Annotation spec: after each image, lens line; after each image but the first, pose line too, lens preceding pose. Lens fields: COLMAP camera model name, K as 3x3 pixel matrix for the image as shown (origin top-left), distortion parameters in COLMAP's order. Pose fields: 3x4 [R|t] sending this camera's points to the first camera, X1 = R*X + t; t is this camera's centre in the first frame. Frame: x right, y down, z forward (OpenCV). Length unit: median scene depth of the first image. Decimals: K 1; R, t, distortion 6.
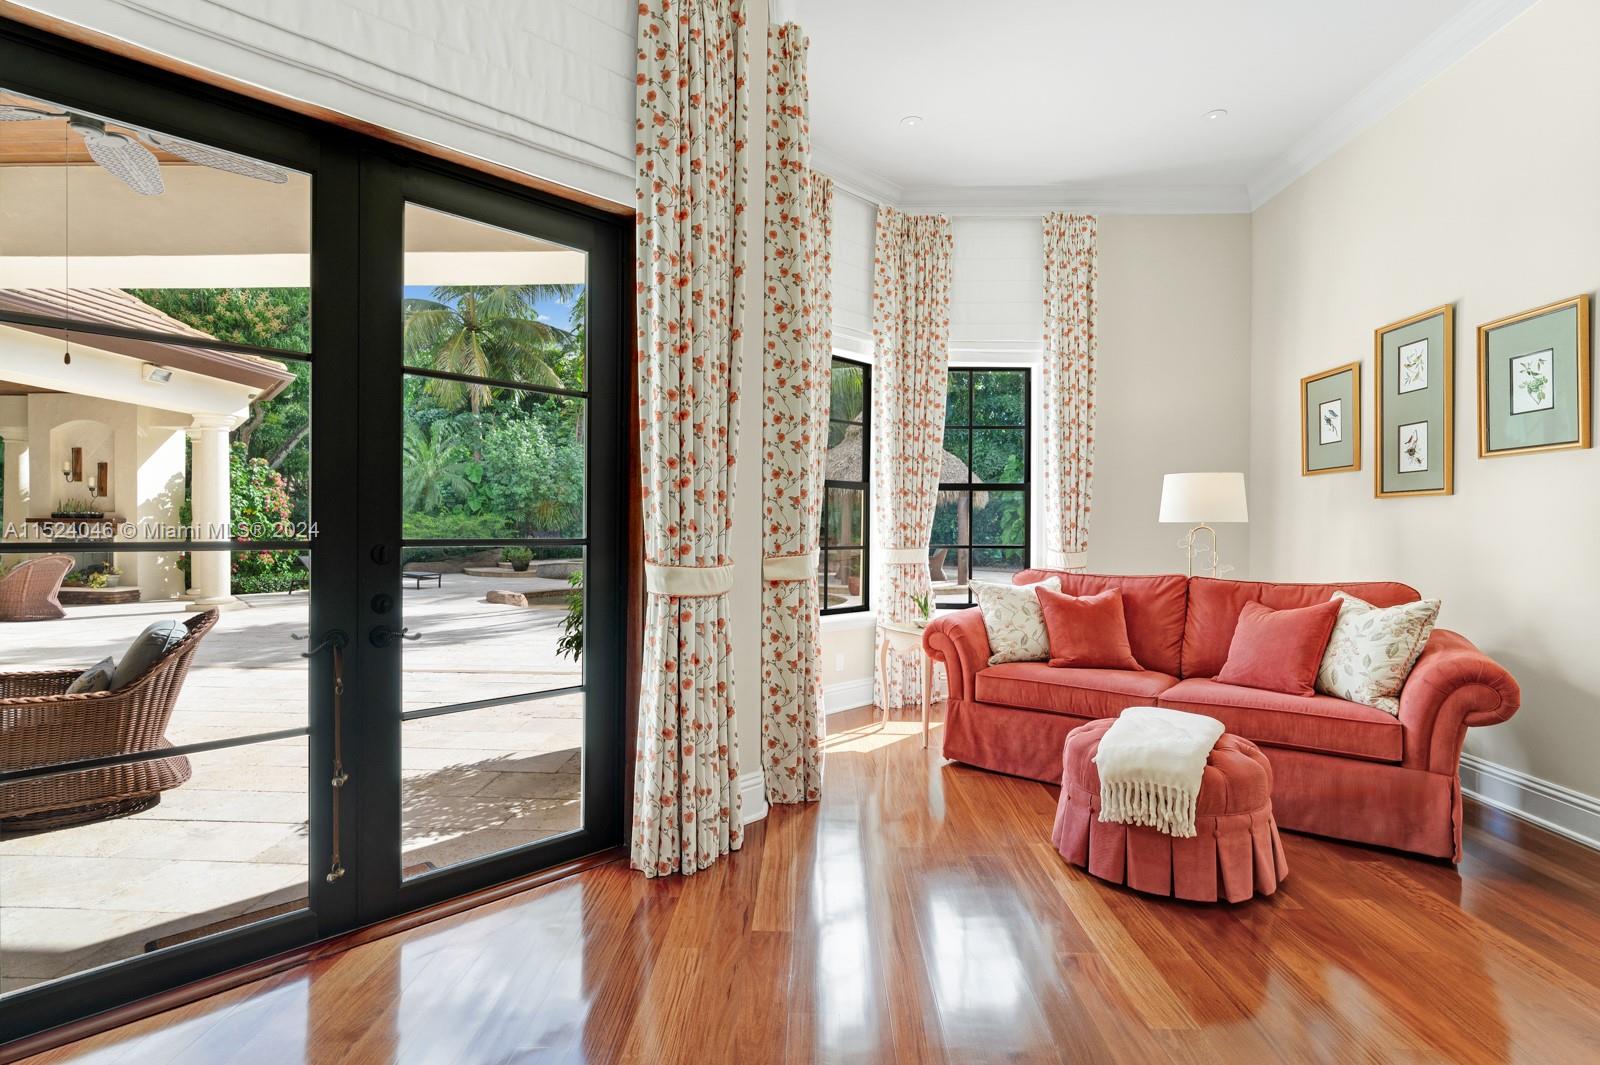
lens RADIAL K [[725.2, 0, 798.8], [0, 725.2, 536.1], [0, 0, 1]] dist [-0.008673, 0.003198]
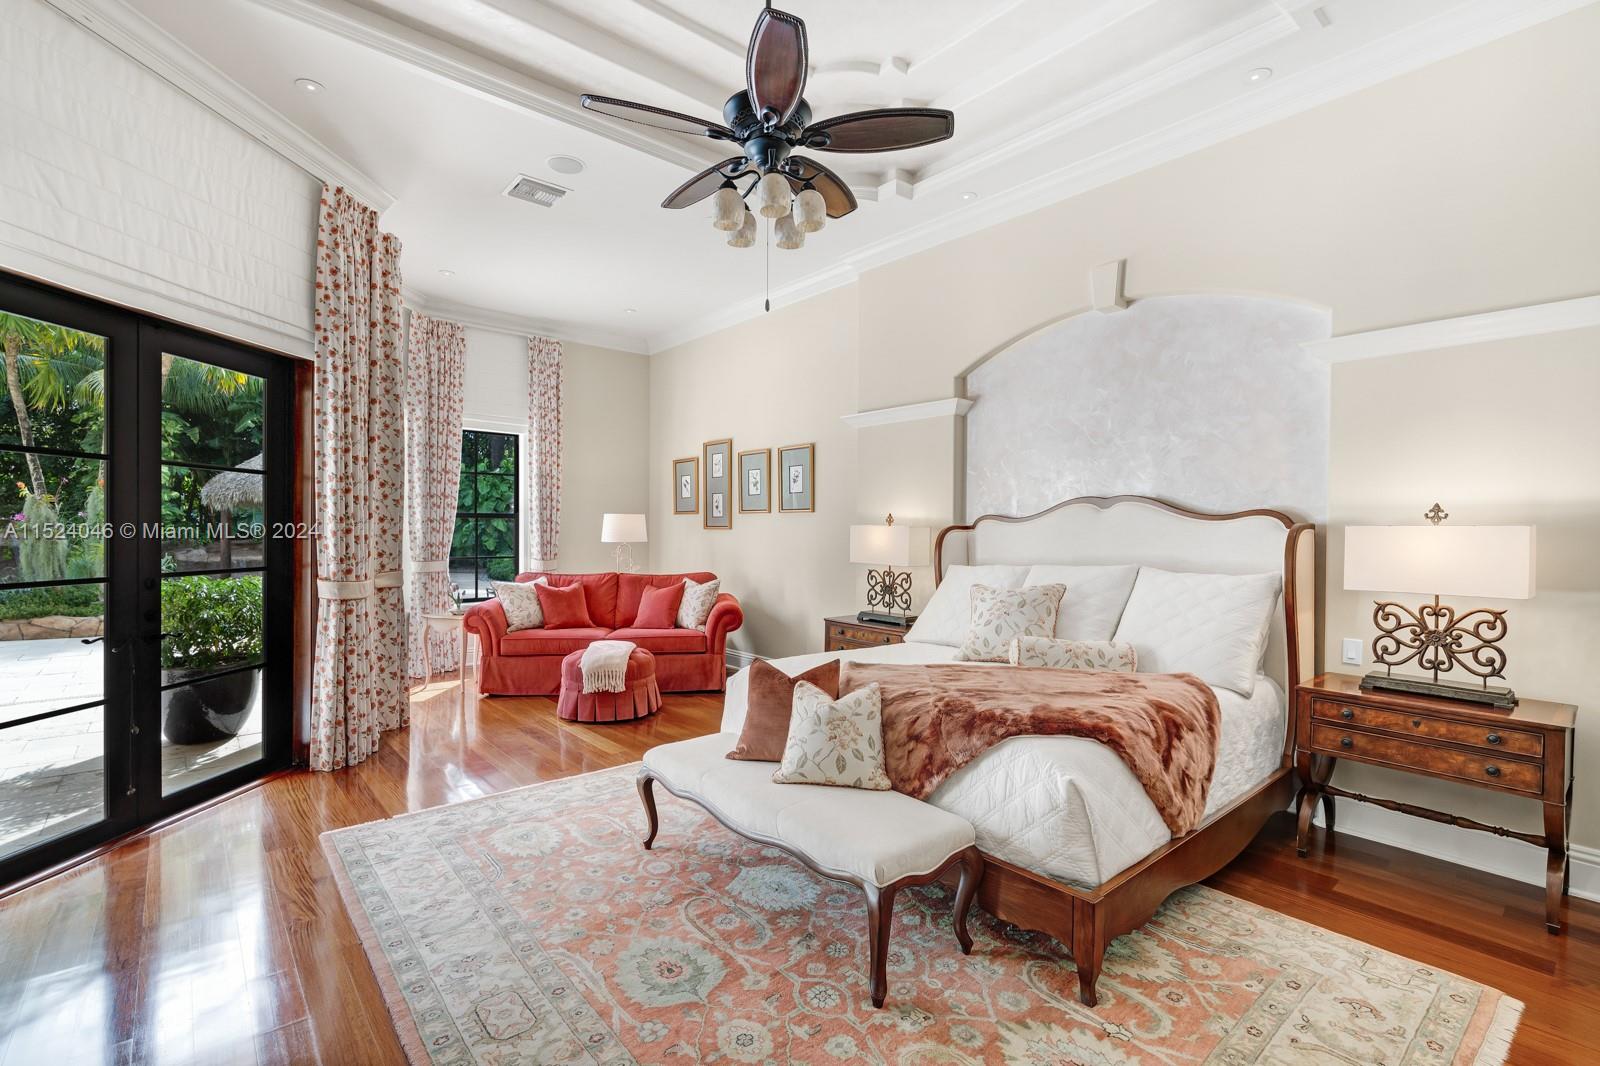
lens RADIAL K [[725.2, 0, 793.1], [0, 725.2, 535.4], [0, 0, 1]] dist [-0.008673, 0.003198]
pose [[0.735831, -0.007798, 0.677120, -0.429142], [0.005323, 0.999969, 0.005731, -0.054942], [-0.677144, -0.000613, 0.735850, -0.738493]]
